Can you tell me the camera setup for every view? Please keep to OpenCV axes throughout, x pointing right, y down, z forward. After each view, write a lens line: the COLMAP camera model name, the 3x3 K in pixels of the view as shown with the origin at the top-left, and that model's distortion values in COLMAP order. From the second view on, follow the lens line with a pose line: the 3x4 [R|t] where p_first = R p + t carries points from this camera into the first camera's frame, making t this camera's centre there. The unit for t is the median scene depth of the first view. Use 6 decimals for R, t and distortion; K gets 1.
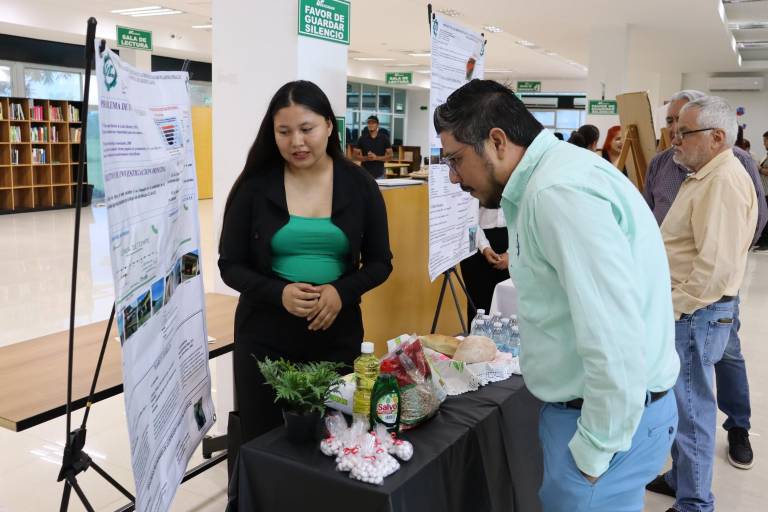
lens RADIAL K [[740.1, 0, 373.7], [0, 740.1, 258.6], [0, 0, 1]] dist [-0.071143, 0.008159]
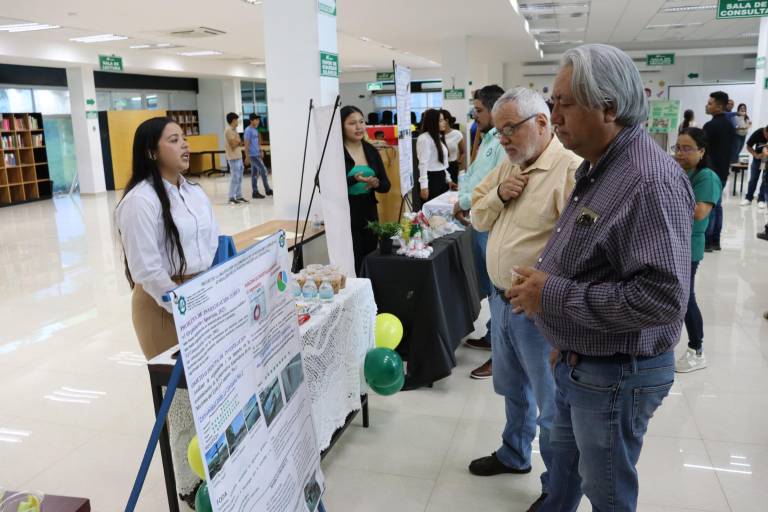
lens RADIAL K [[642.4, 0, 384.0], [0, 642.4, 256.0], [0, 0, 1]] dist [-0.163158, 0.154058]
pose [[0.975478, -0.101202, 0.195450, -0.066706], [0.091601, 0.994130, 0.057578, 0.016748], [-0.200130, -0.038263, 0.979022, -0.139793]]
